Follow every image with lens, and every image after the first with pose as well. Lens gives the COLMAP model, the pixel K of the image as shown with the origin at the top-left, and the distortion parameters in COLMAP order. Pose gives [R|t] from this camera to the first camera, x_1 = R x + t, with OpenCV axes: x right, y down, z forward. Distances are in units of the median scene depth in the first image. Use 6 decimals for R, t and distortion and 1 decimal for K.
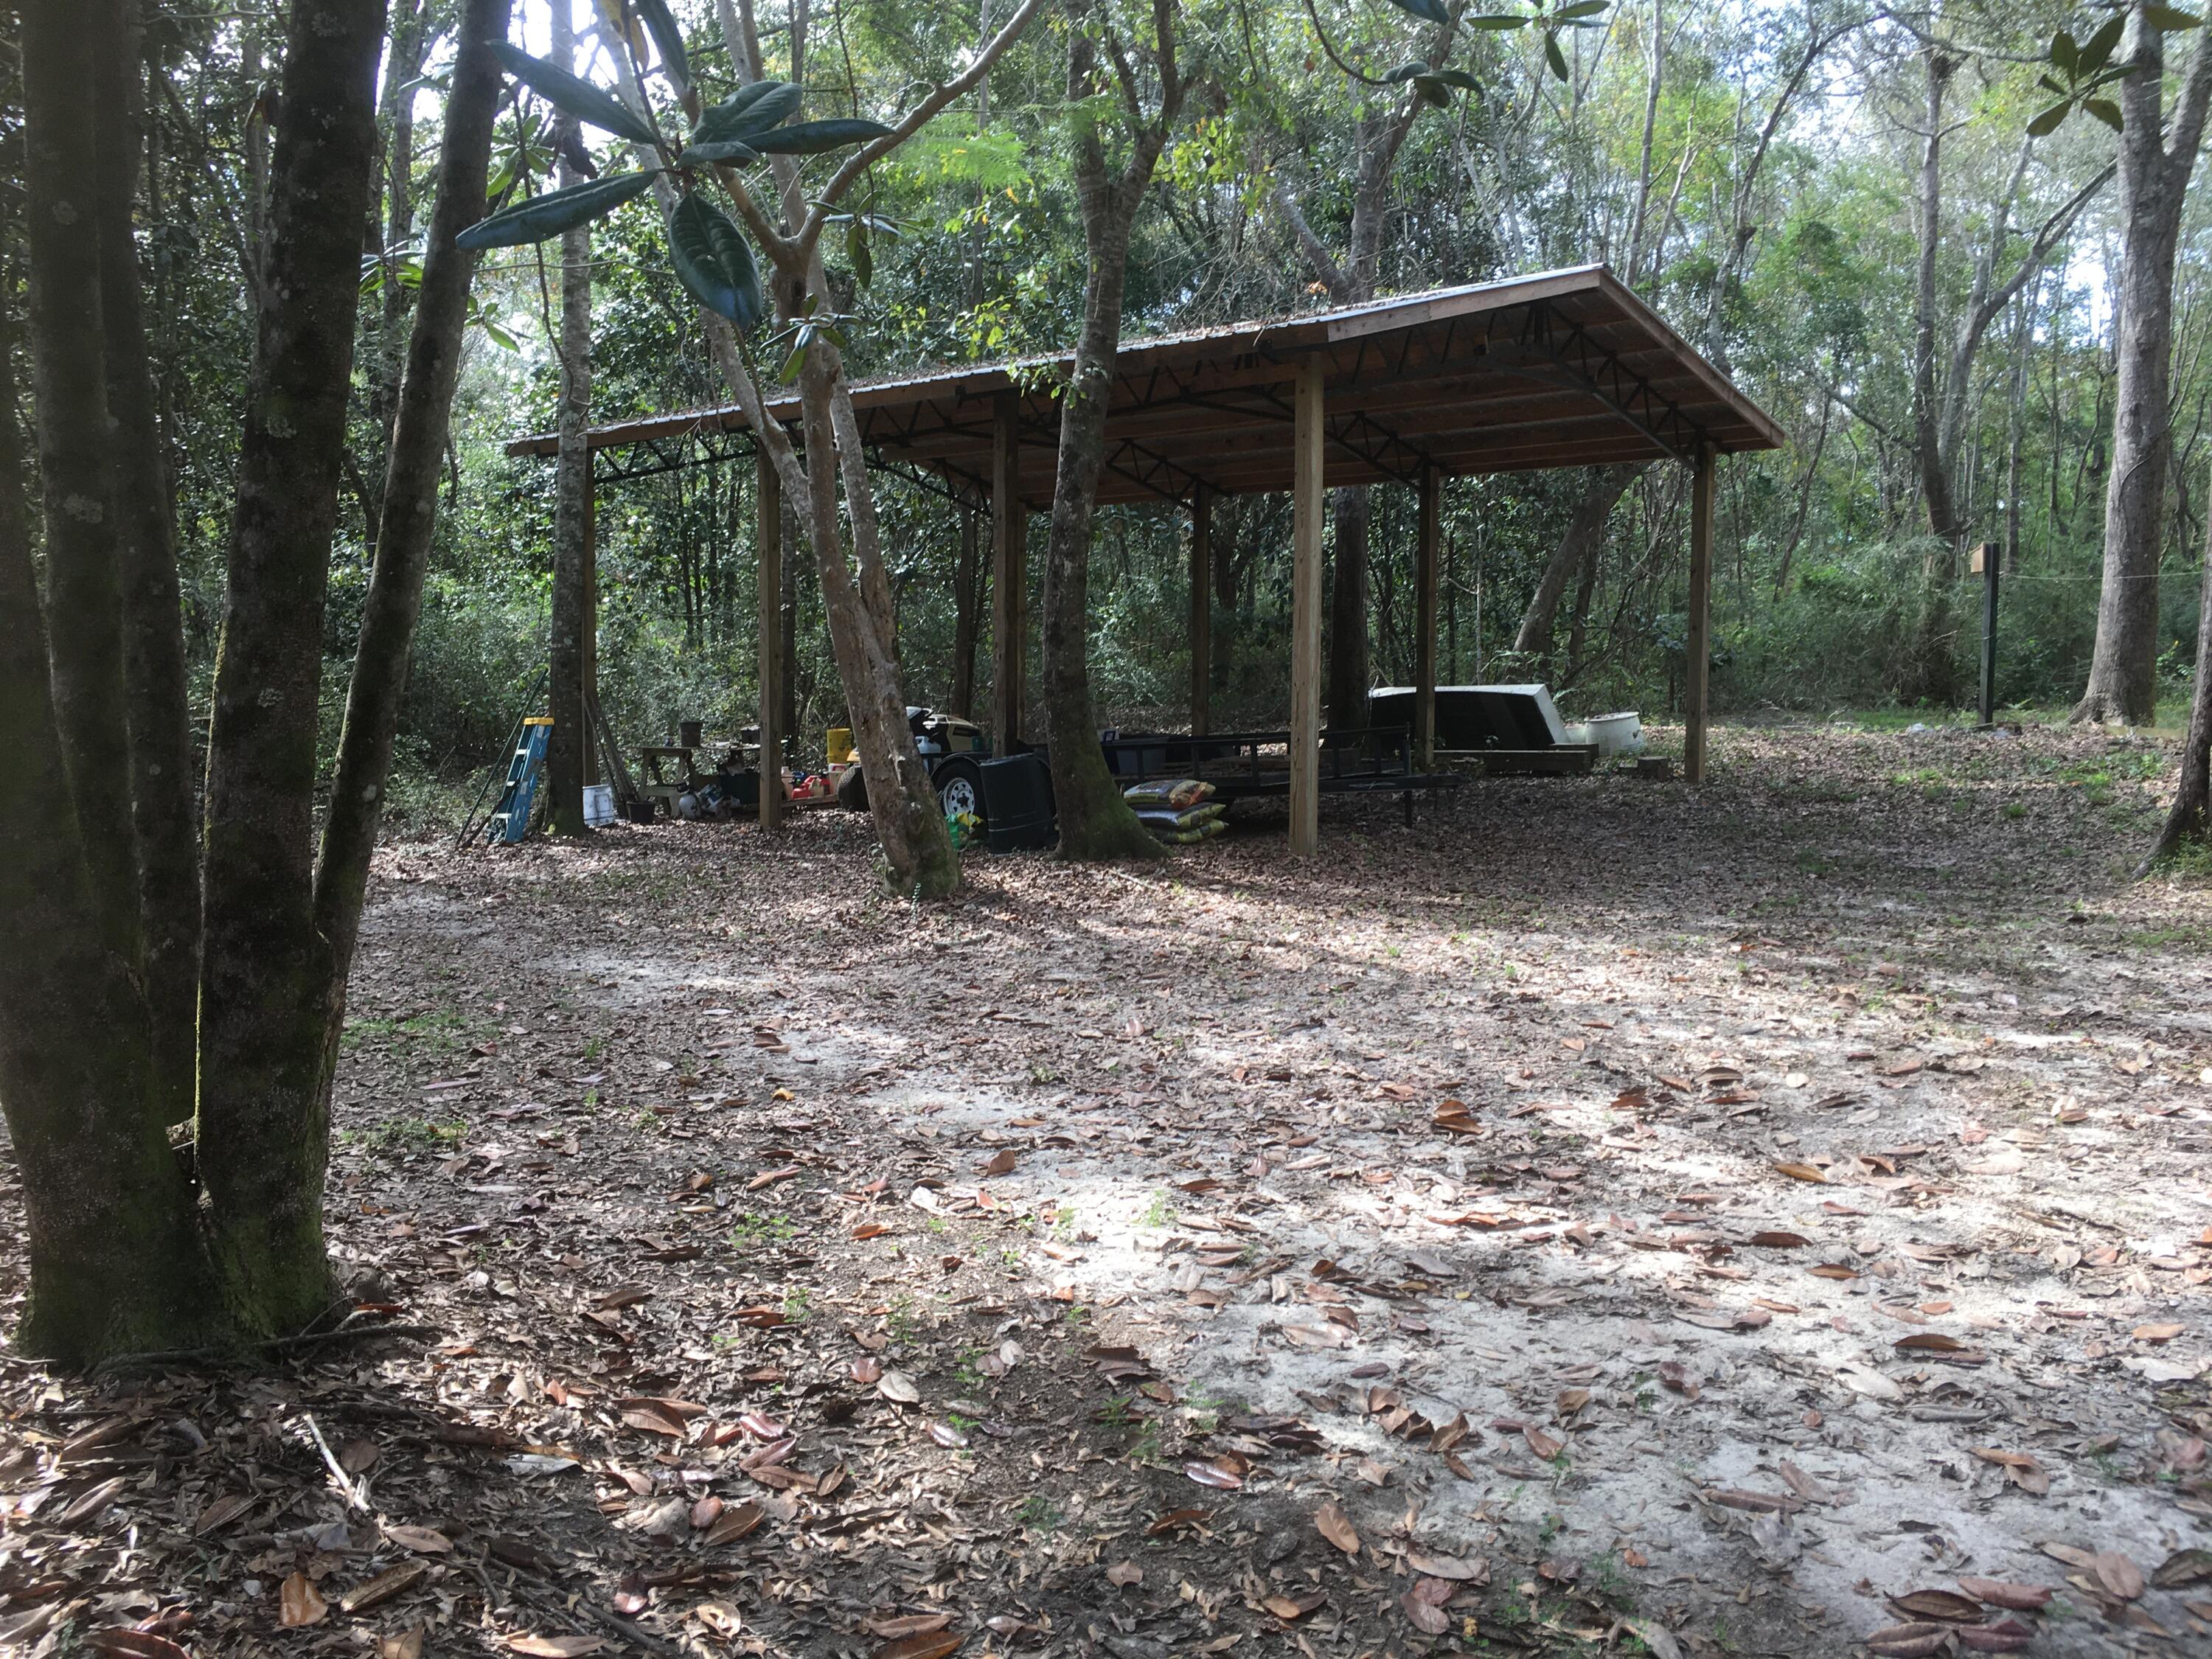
lens RADIAL K [[1897.1, 0, 1108.2], [0, 1897.1, 827.6], [0, 0, 1]] dist [0.074913, -0.090276]
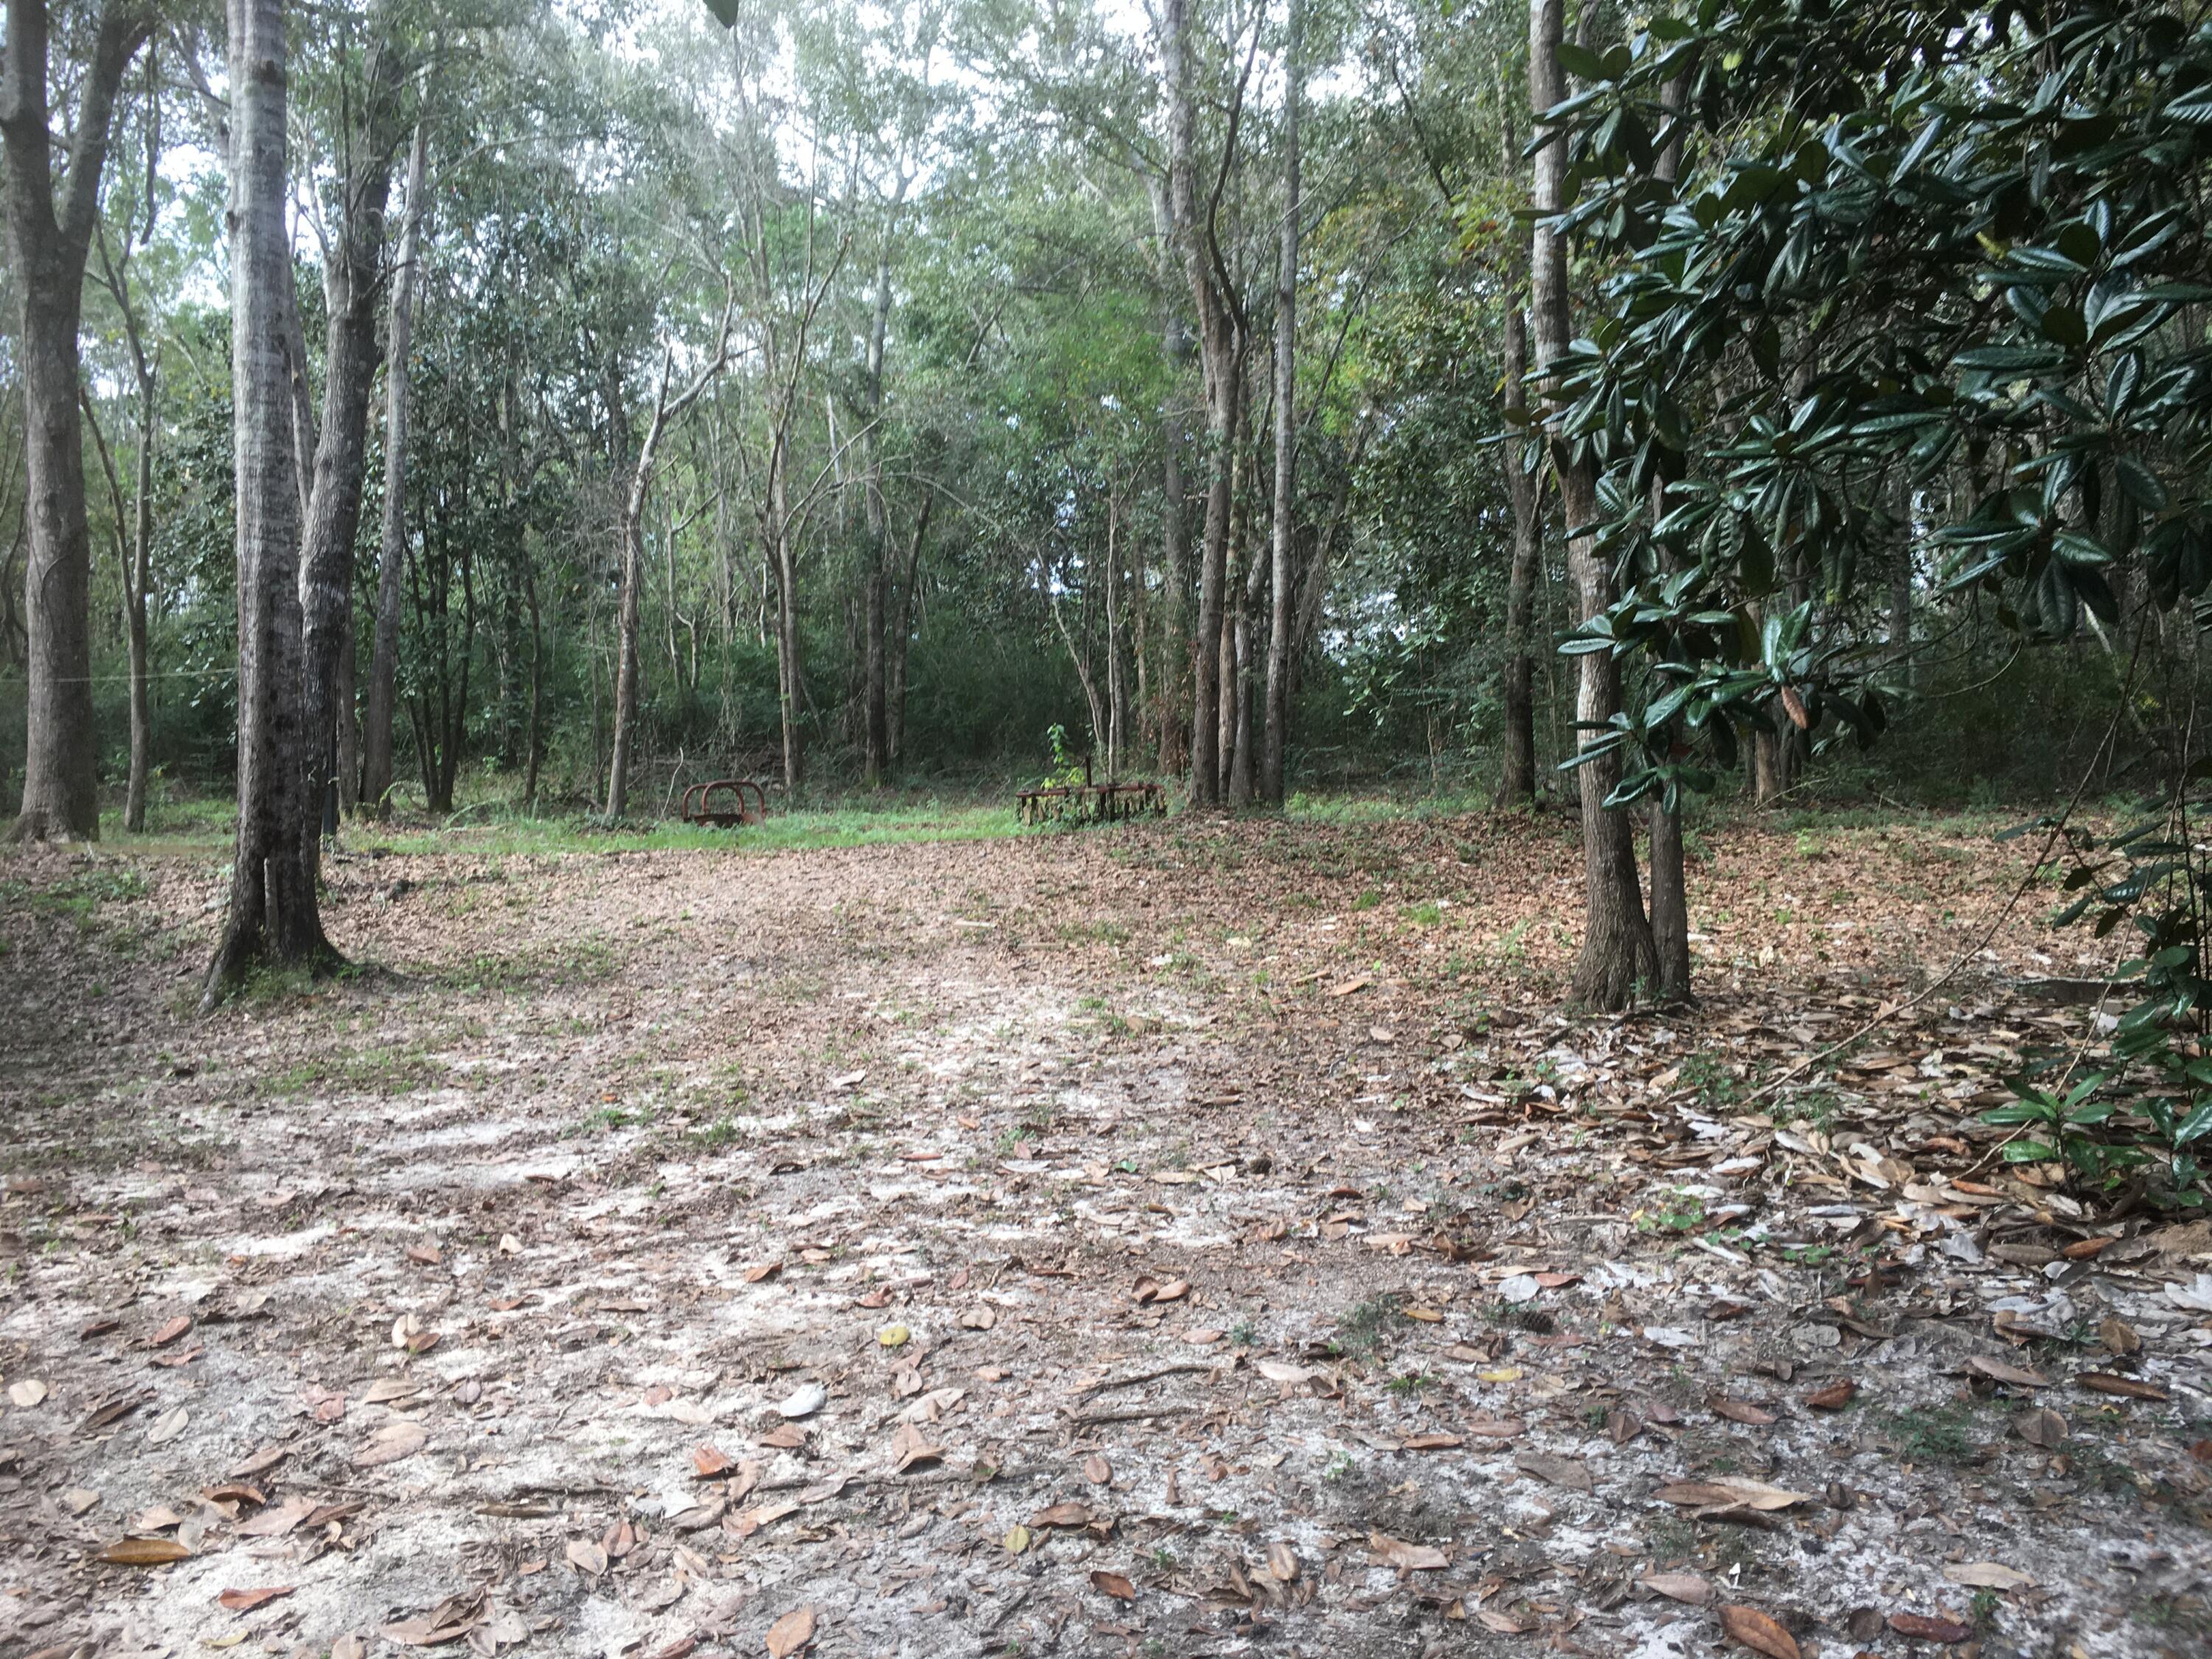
lens RADIAL K [[1897.1, 0, 1106.7], [0, 1897.1, 825.3], [0, 0, 1]] dist [0.074913, -0.090276]
pose [[0.508376, -0.042873, 0.860068, -0.022062], [0.093600, 0.995594, -0.005697, -0.029056], [-0.856033, 0.083399, 0.510148, 0.336944]]
